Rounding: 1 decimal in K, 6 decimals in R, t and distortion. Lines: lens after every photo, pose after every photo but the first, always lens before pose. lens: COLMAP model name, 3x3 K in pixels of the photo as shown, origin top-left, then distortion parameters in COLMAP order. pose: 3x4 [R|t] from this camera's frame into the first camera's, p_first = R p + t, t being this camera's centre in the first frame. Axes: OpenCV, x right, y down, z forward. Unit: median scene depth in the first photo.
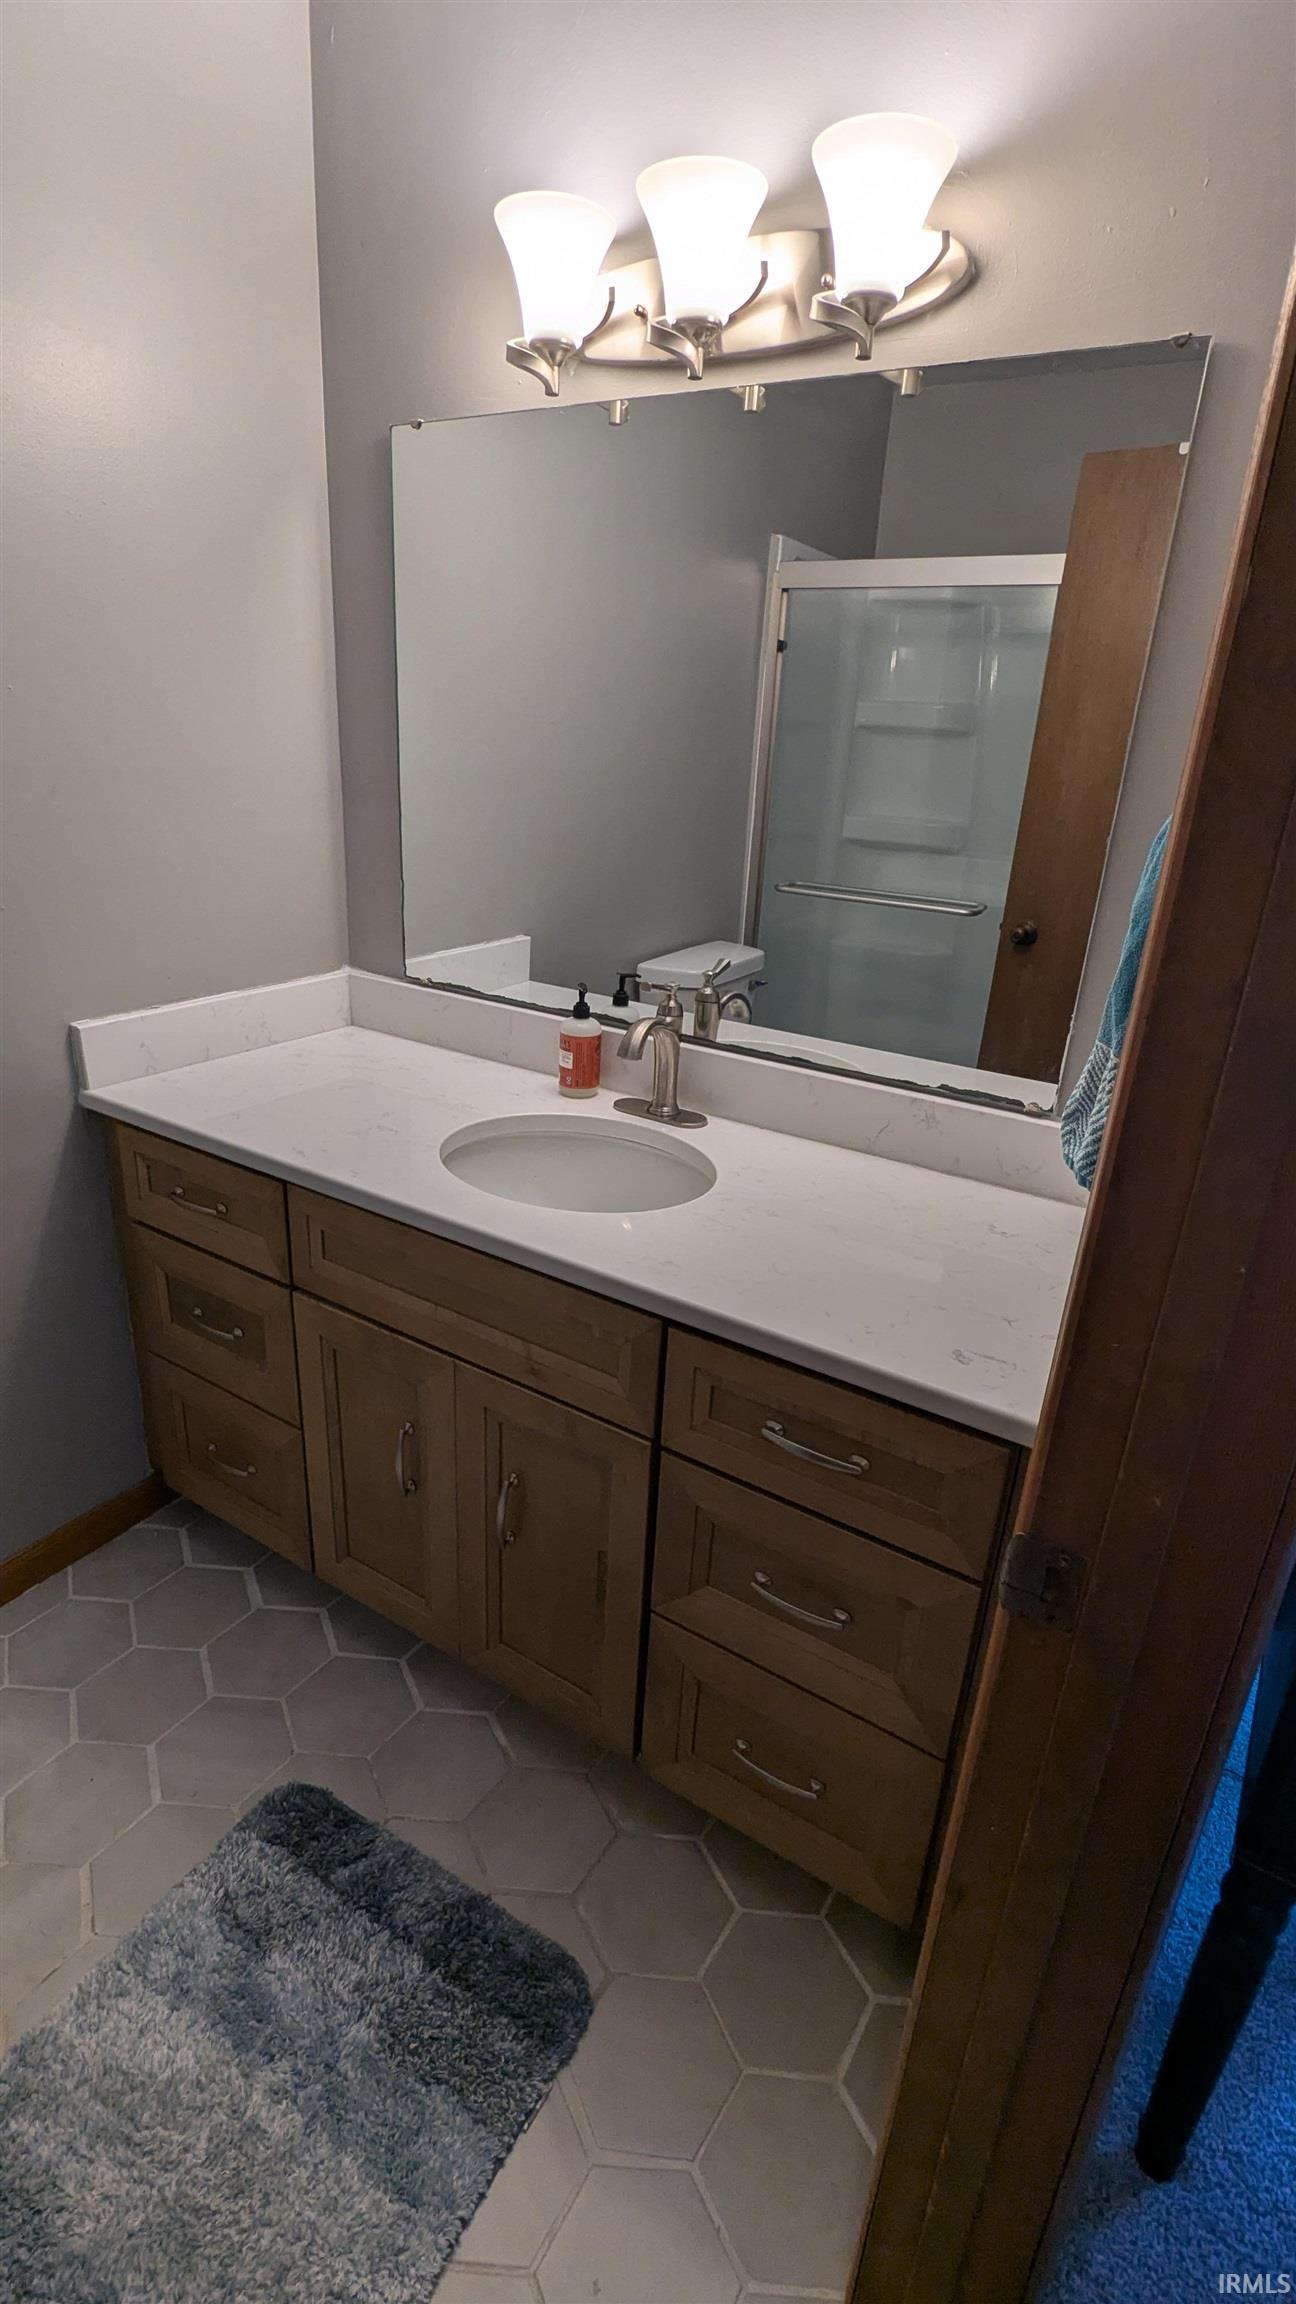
lens RADIAL K [[1076.4, 0, 651.6], [0, 1076.4, 1162.2], [0, 0, 1]] dist [0.000363, 0.002504]
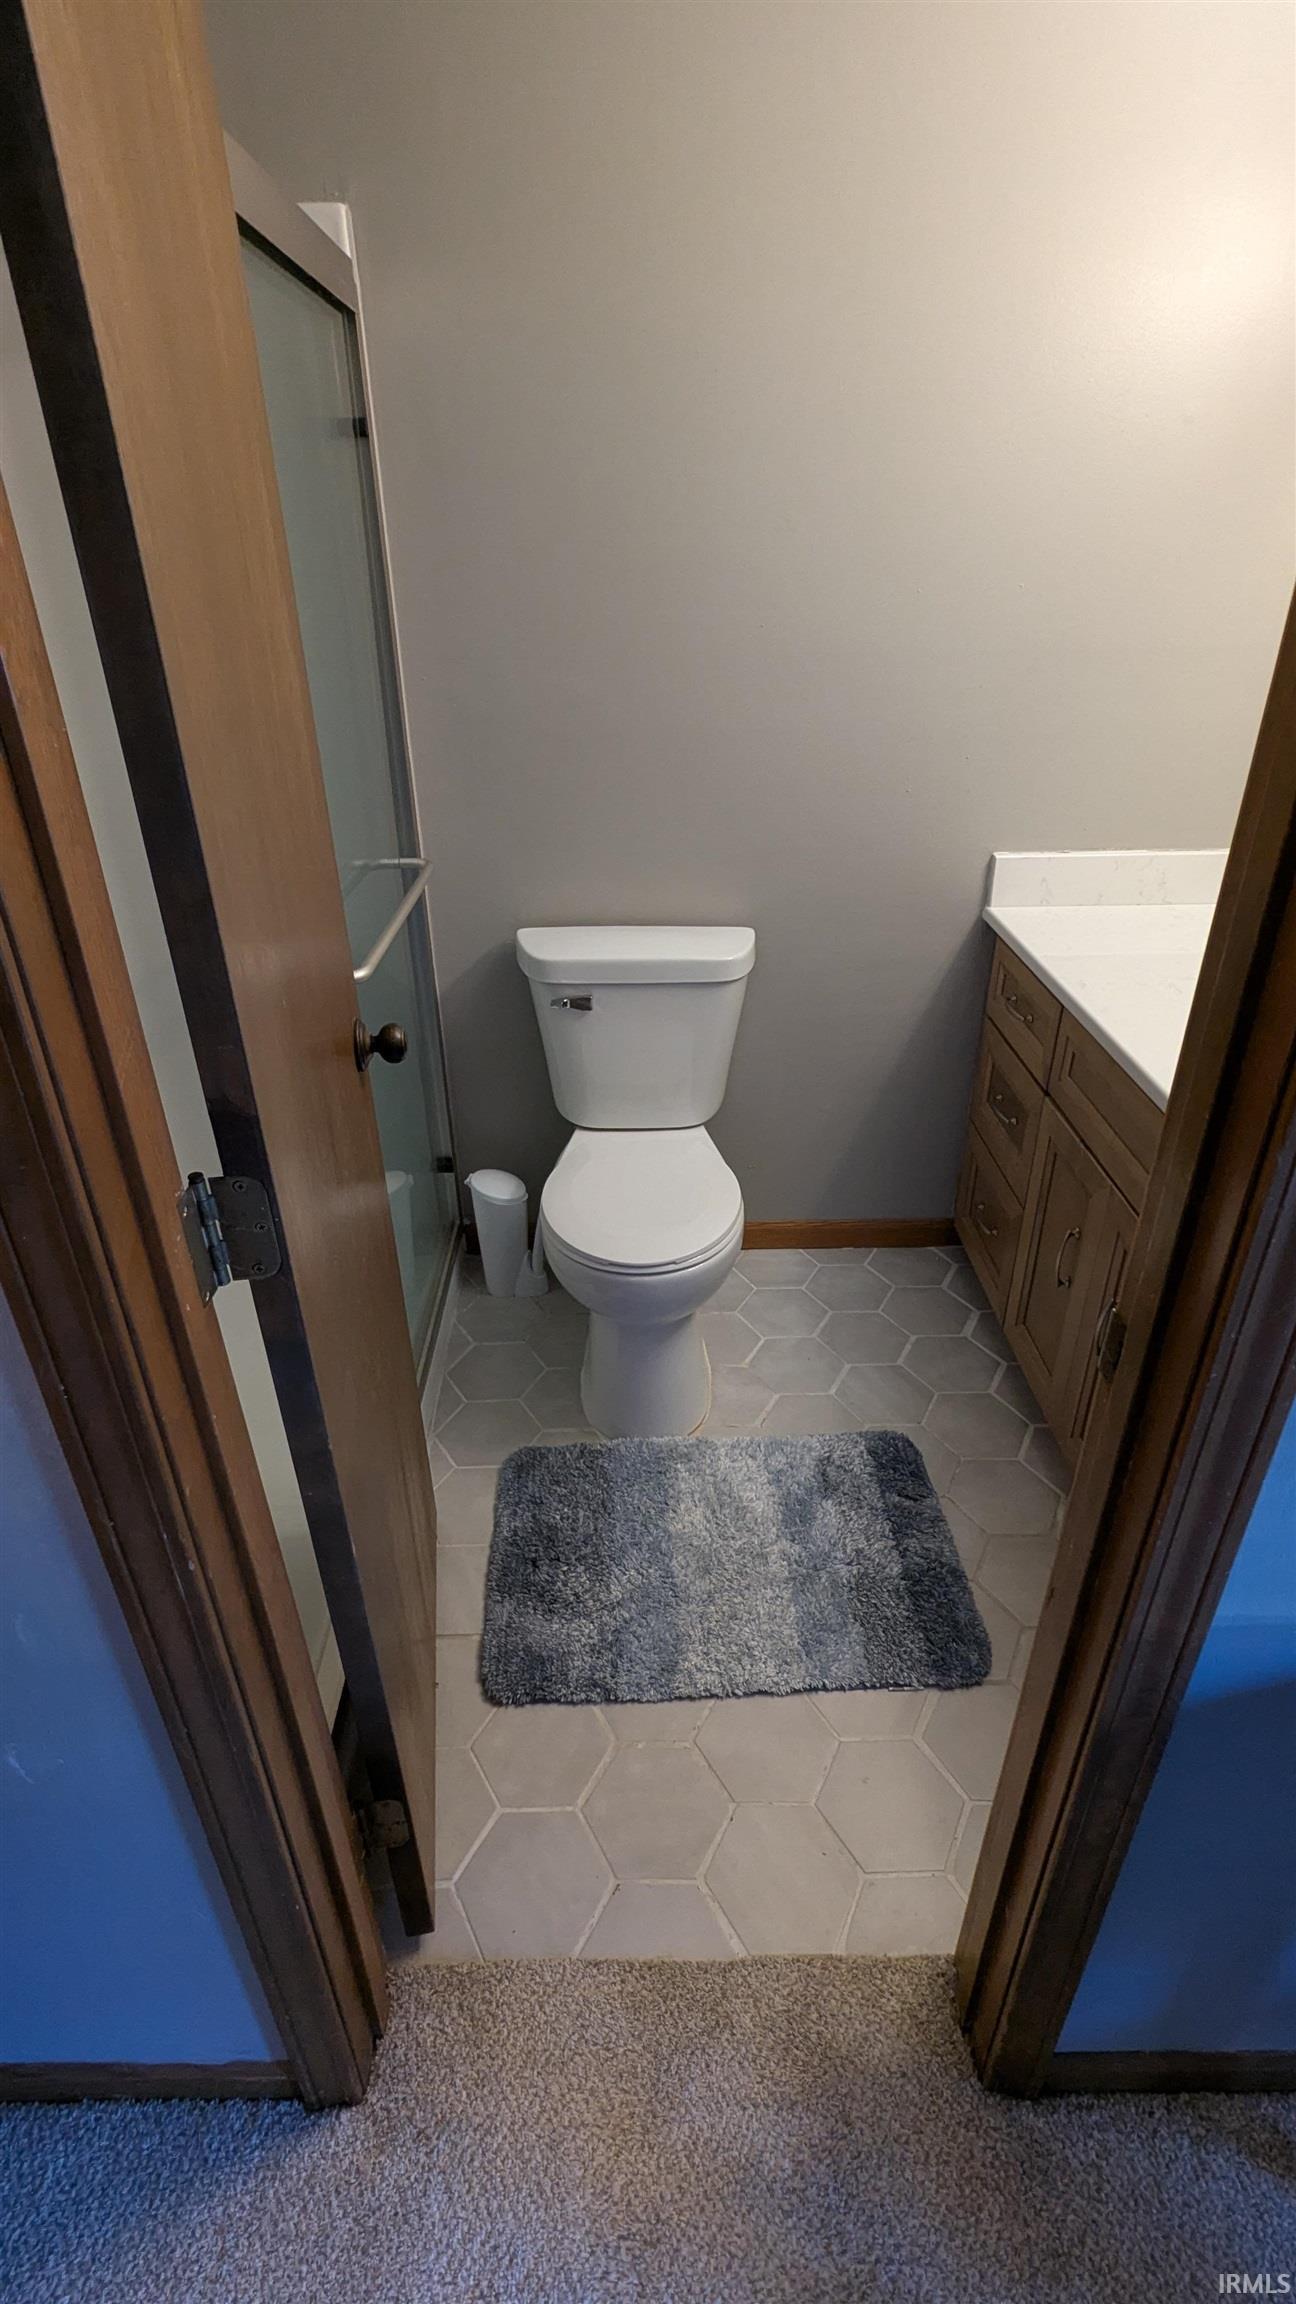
lens RADIAL K [[1076.4, 0, 634.8], [0, 1076.4, 1155.7], [0, 0, 1]] dist [0.000363, 0.002504]
pose [[0.530995, 0.354293, -0.769753, 0.442875], [-0.263913, 0.932362, 0.247083, 0.004957], [0.805229, 0.071948, 0.588583, -0.102819]]
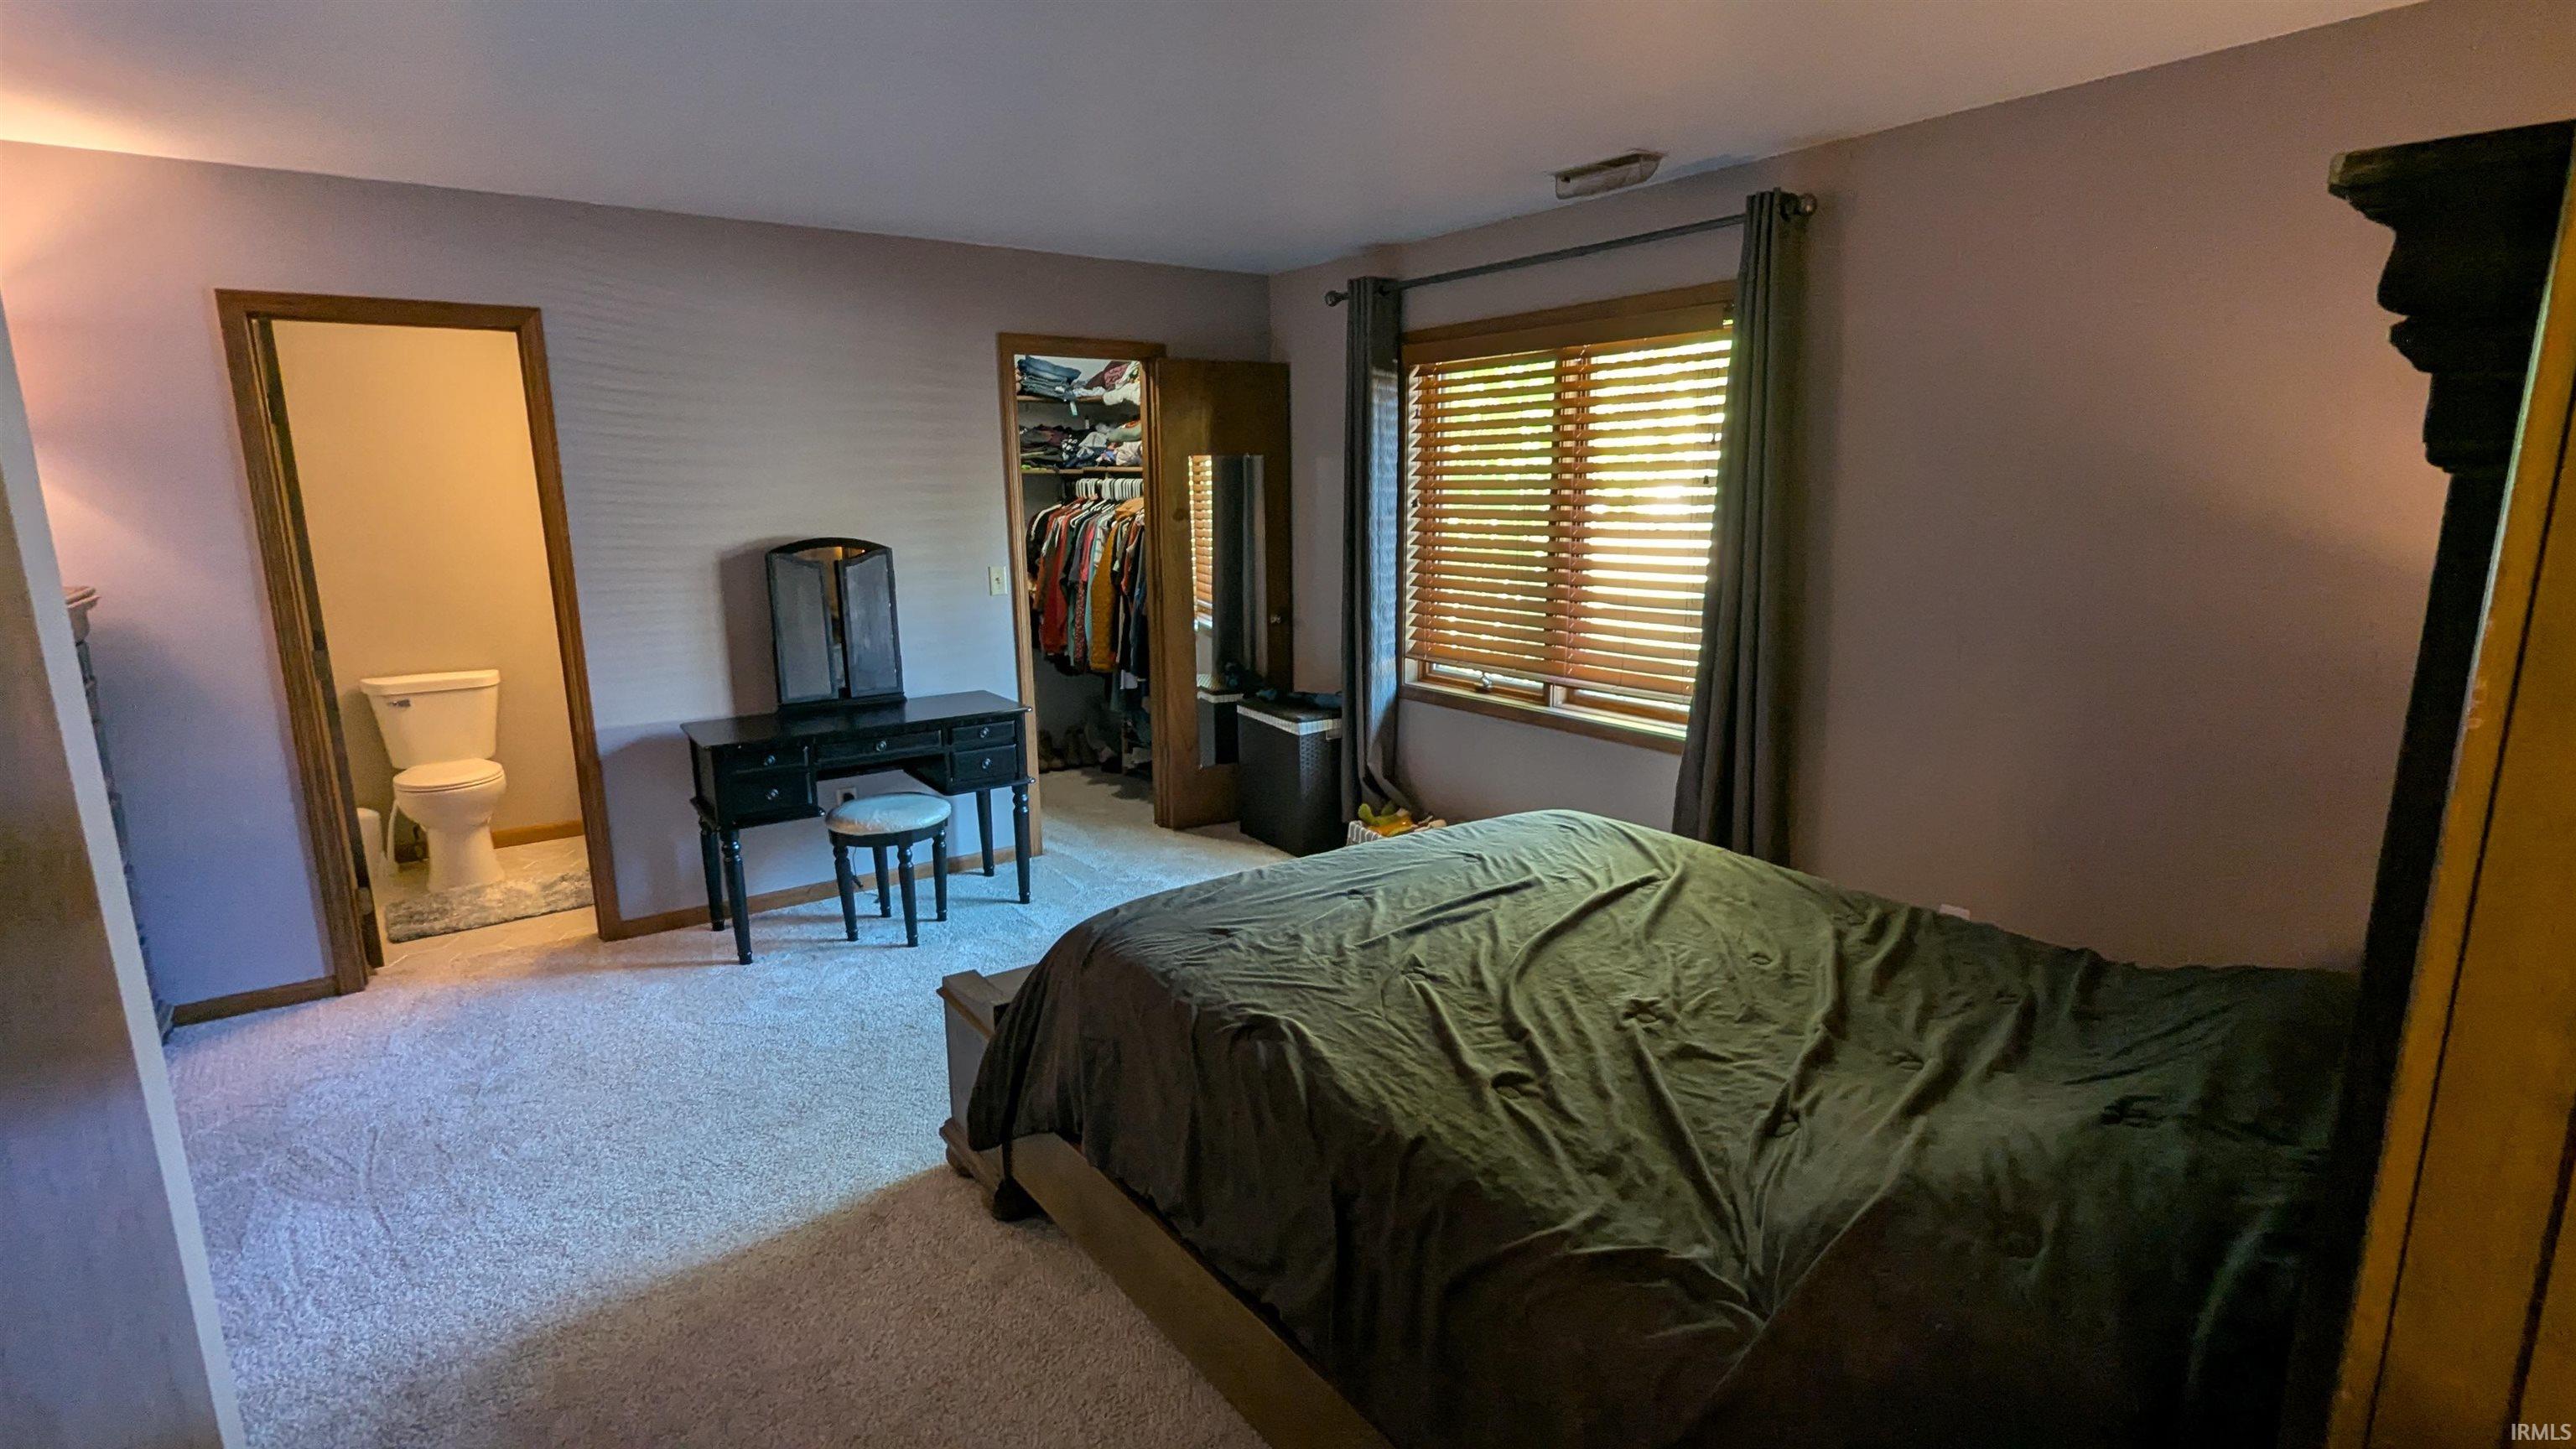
lens RADIAL K [[1203.5, 0, 1292.1], [0, 1203.5, 727.4], [0, 0, 1]] dist [0.000363, 0.002504]
pose [[0.926892, 0.008055, -0.375241, 3.019482], [-0.071738, 0.985140, -0.156056, 0.646495], [0.368408, 0.171566, 0.913696, -1.614193]]
